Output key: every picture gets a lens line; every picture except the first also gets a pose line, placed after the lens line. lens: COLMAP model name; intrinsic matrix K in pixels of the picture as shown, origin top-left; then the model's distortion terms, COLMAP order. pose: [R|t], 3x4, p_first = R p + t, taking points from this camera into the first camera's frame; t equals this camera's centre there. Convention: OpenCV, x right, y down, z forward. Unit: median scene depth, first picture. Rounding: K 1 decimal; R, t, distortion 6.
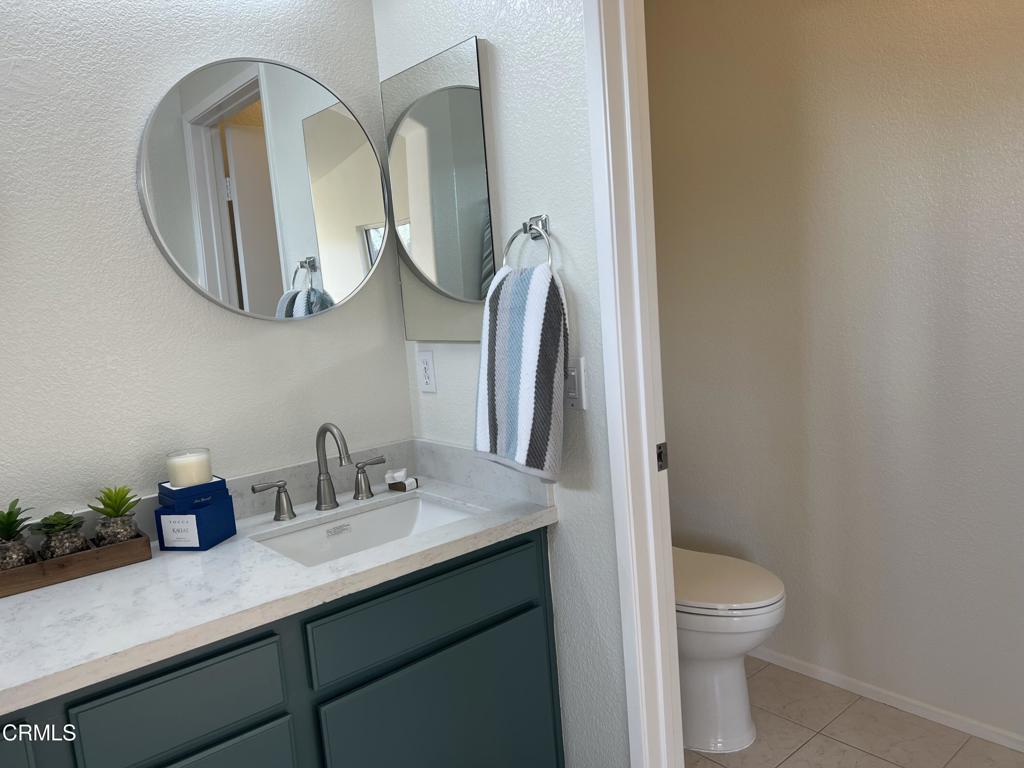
lens RADIAL K [[769.4, 0, 518.3], [0, 769.4, 381.6], [0, 0, 1]] dist [0.061946, -0.075479]
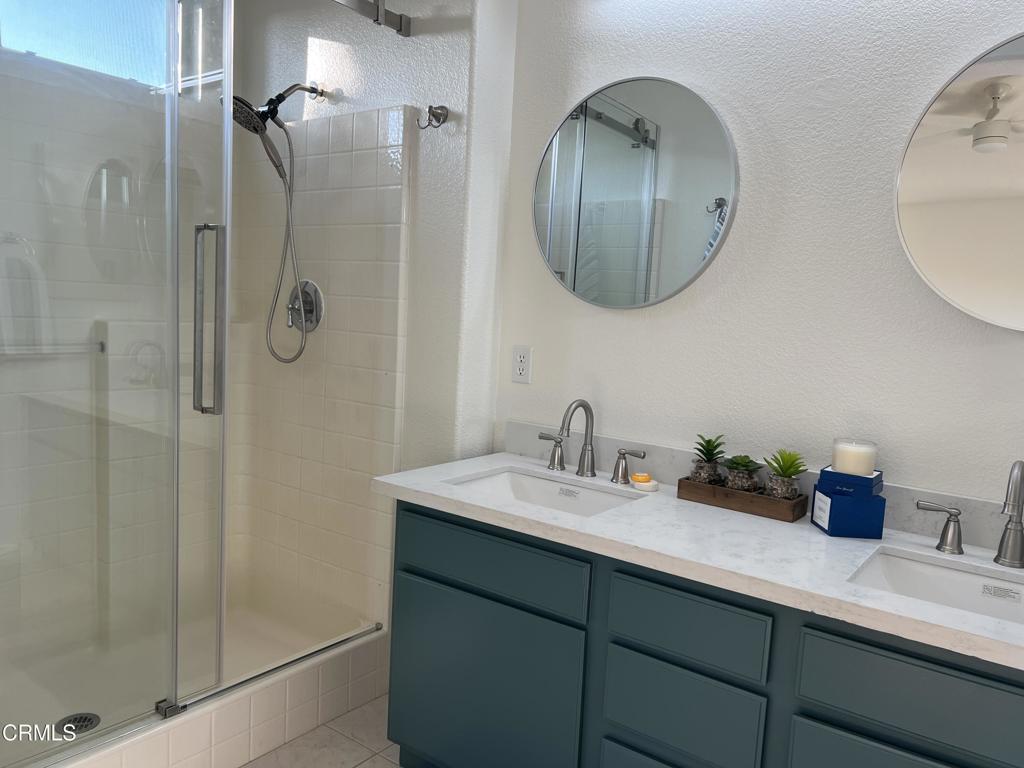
lens RADIAL K [[769.4, 0, 514.5], [0, 769.4, 385.1], [0, 0, 1]] dist [0.061946, -0.075479]
pose [[0.218283, 0.186555, -0.957888, 0.471816], [-0.188949, 0.971063, 0.146064, -0.049183], [0.957419, 0.149108, 0.247216, 0.329931]]
